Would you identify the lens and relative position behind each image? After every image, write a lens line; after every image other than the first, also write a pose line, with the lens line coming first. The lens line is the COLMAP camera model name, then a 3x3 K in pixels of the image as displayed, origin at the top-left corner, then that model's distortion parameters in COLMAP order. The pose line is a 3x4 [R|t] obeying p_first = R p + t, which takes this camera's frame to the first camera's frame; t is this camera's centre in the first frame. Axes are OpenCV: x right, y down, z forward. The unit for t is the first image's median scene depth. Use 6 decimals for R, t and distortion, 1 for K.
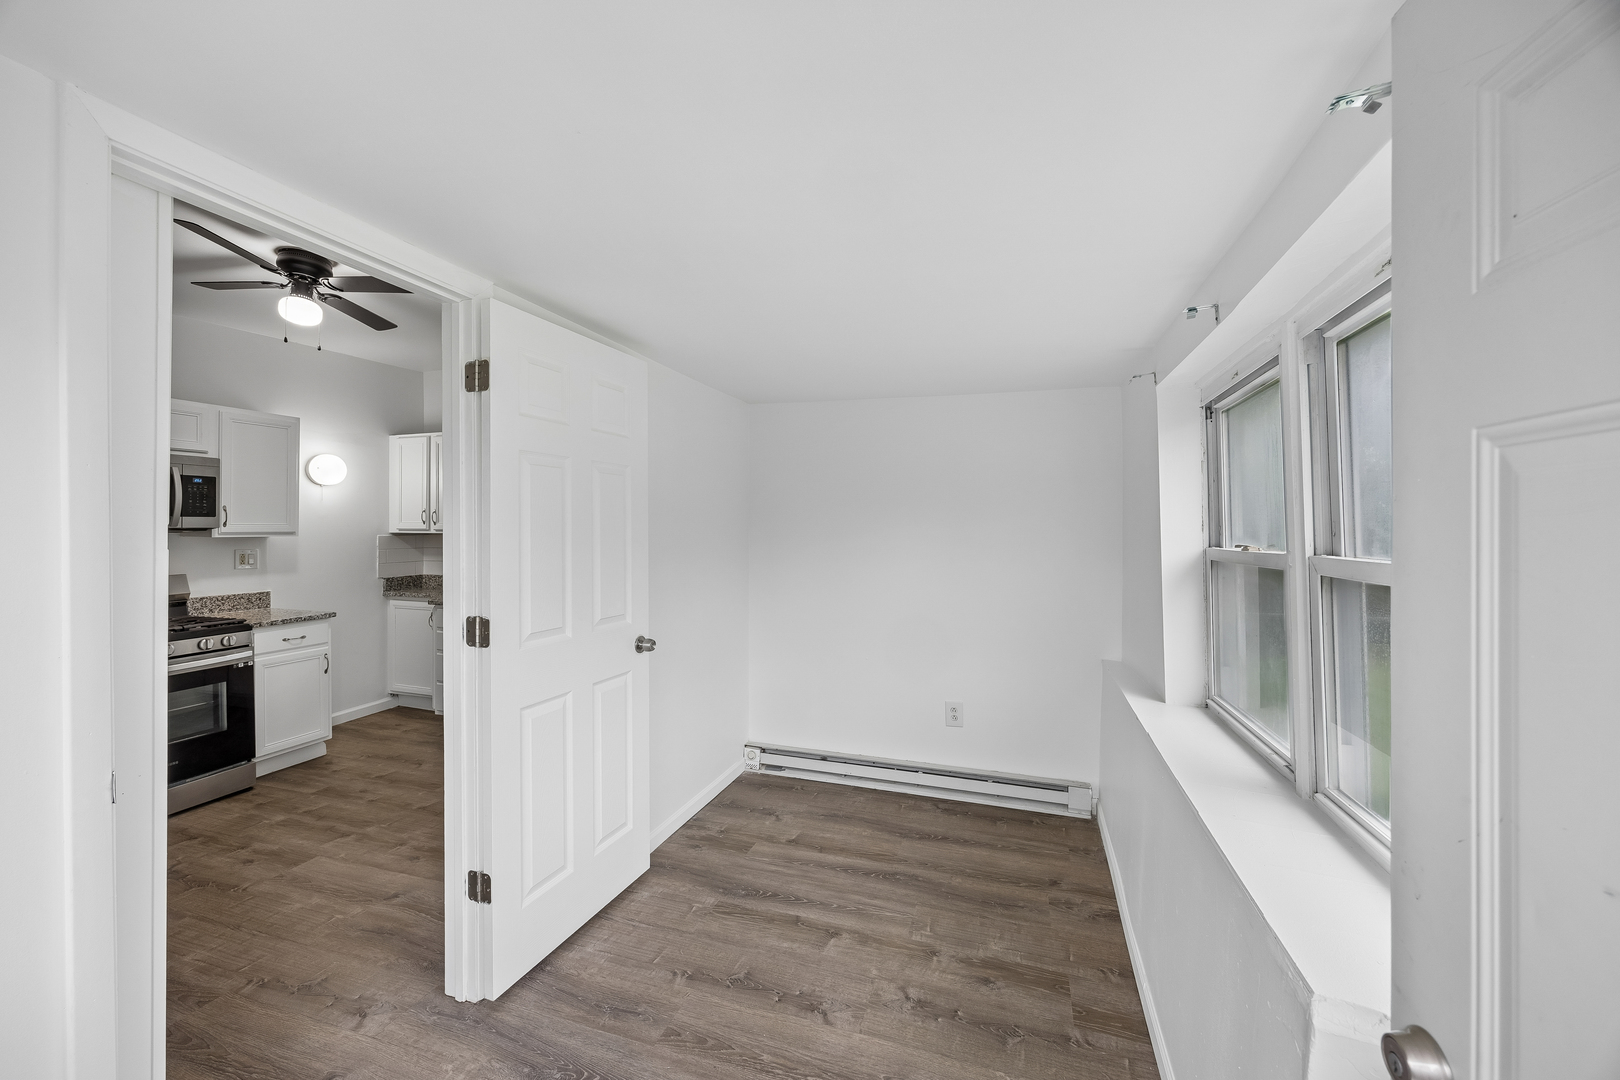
lens RADIAL K [[635.3, 0, 809.2], [0, 635.3, 523.9], [0, 0, 1]] dist [-0.000229, -0.000005]
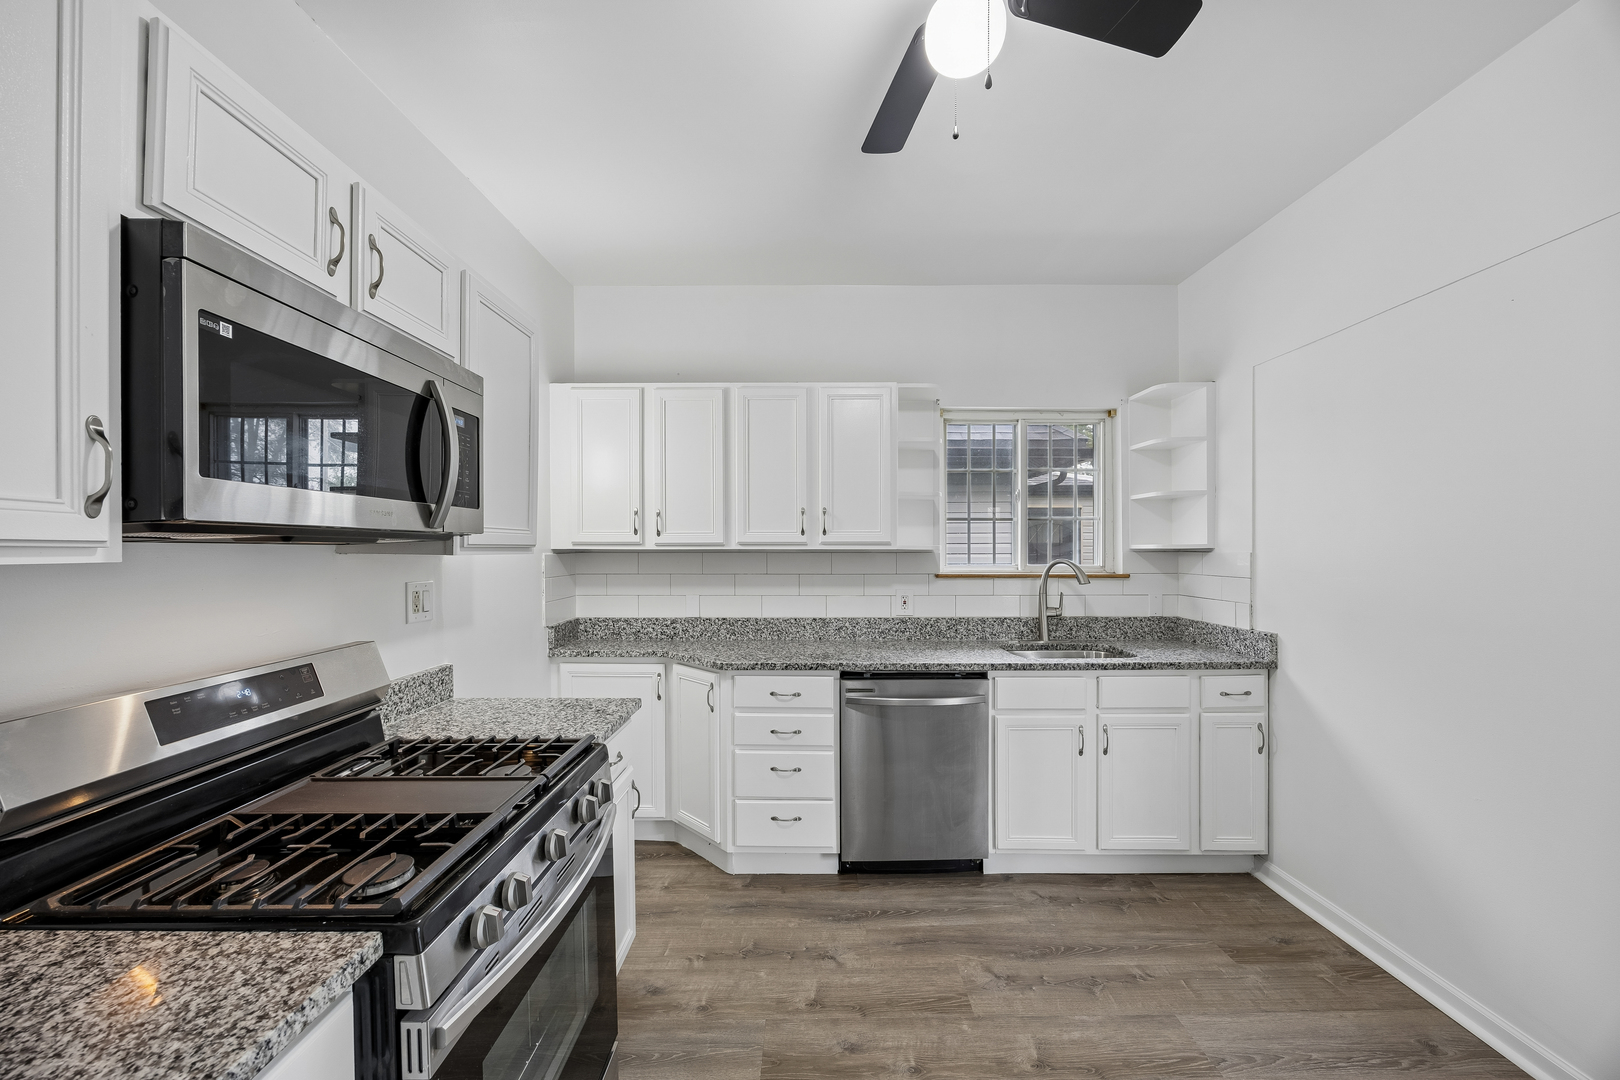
lens RADIAL K [[635.3, 0, 811.2], [0, 635.3, 550.9], [0, 0, 1]] dist [-0.000229, -0.000005]
pose [[0.947375, -0.003531, 0.320107, -0.761836], [0.000343, 0.999950, 0.010014, 0.011933], [-0.320127, -0.009377, 0.947328, 0.448910]]
